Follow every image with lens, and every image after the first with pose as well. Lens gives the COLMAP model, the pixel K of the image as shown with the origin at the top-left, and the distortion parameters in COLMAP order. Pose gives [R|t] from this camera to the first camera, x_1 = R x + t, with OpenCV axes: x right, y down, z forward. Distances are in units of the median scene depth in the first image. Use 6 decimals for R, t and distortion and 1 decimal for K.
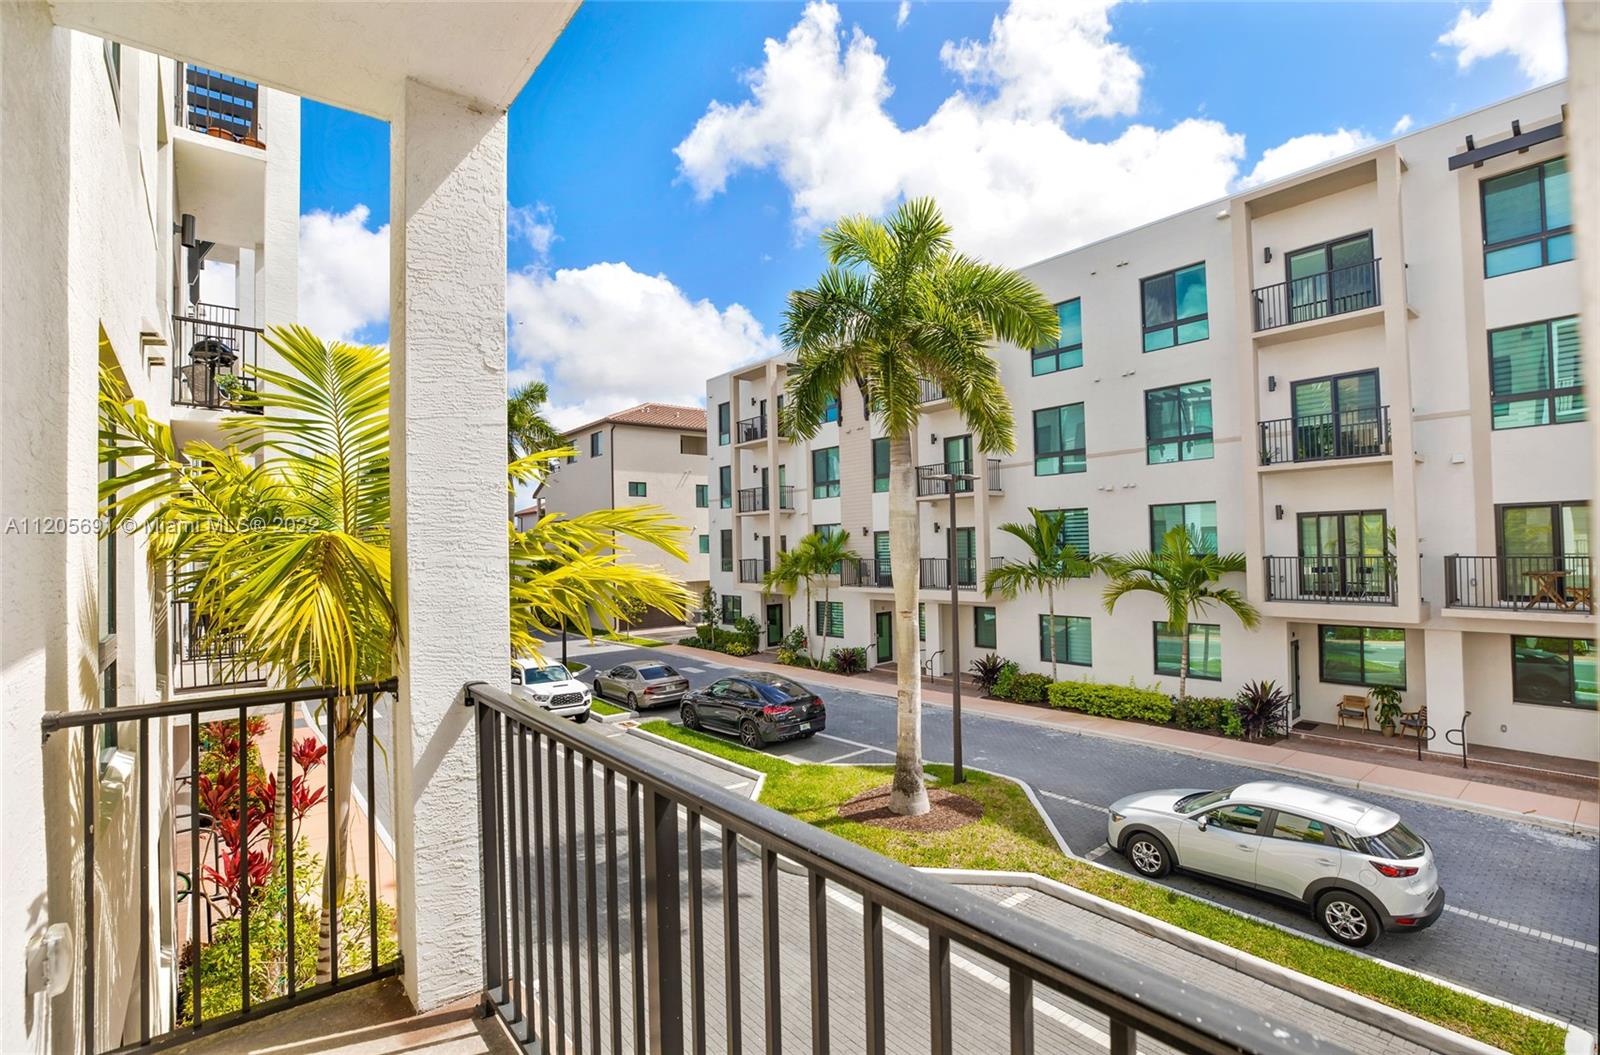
lens RADIAL K [[731.4, 0, 807.4], [0, 731.4, 534.5], [0, 0, 1]] dist [-0.016202, 0.000431]
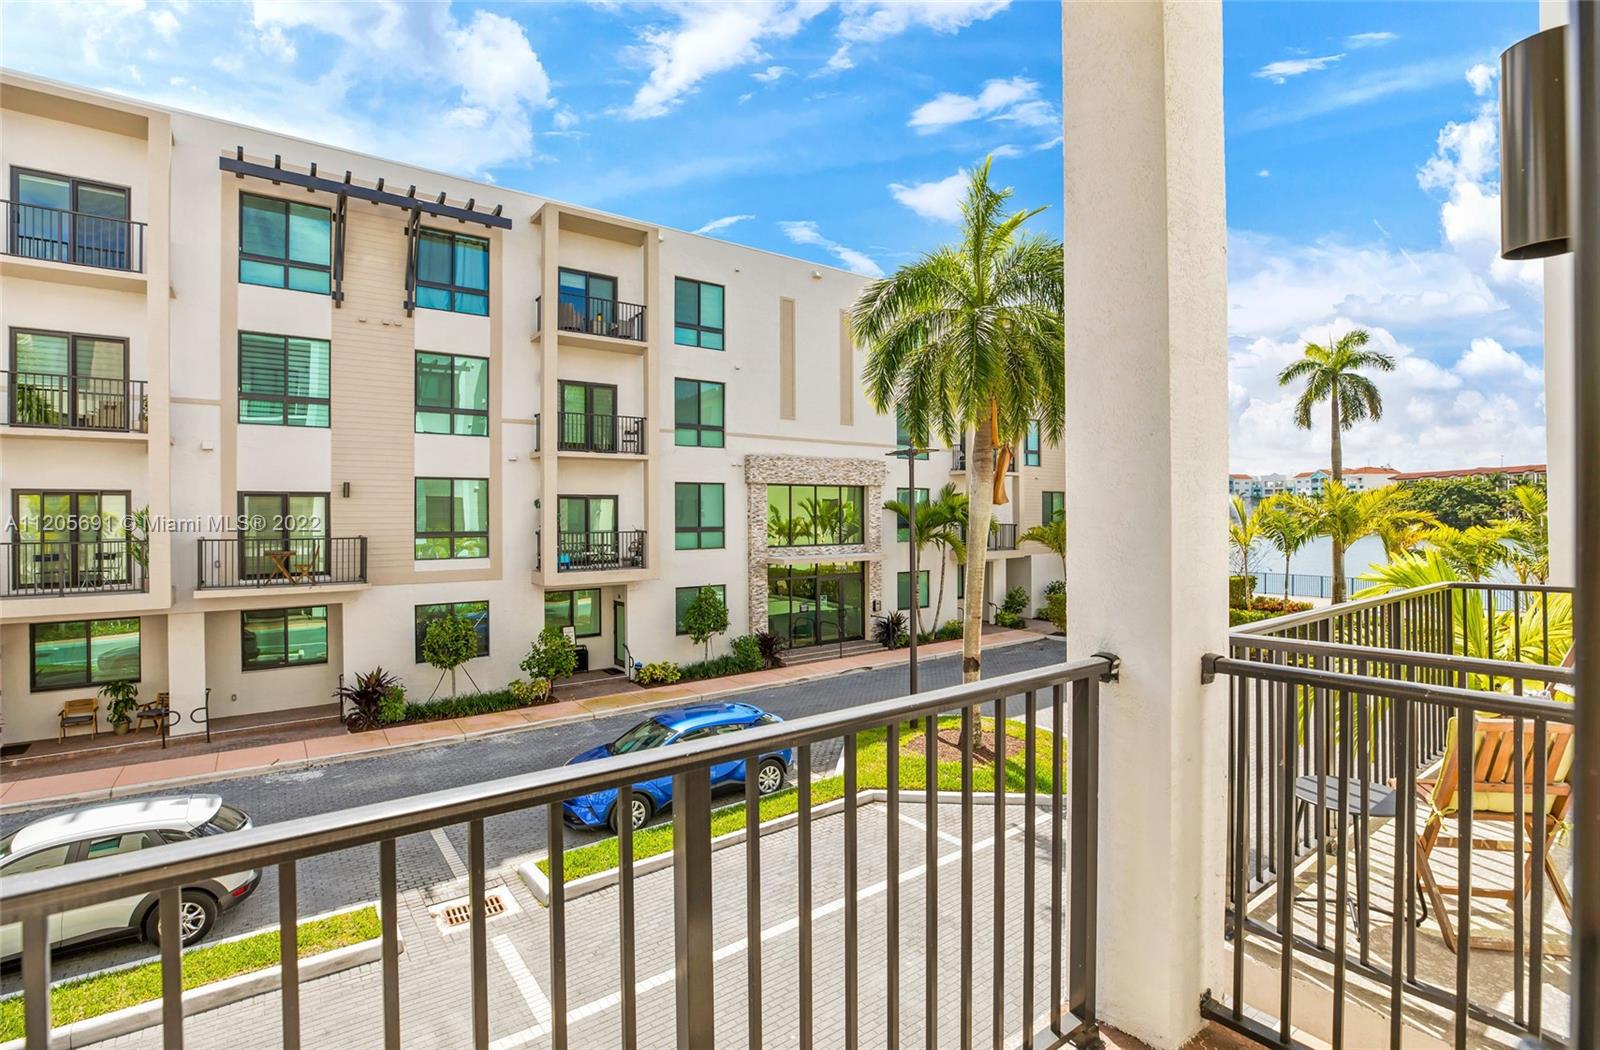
lens RADIAL K [[750.5, 0, 800.0], [0, 750.5, 525.0], [0, 0, 1]] dist [-0.020963, 0.000057]
pose [[0.044522, 0.011474, 0.998943, -0.119339], [-0.014055, 0.999842, -0.010858, 0.008415], [-0.998910, -0.013556, 0.044676, 0.098608]]
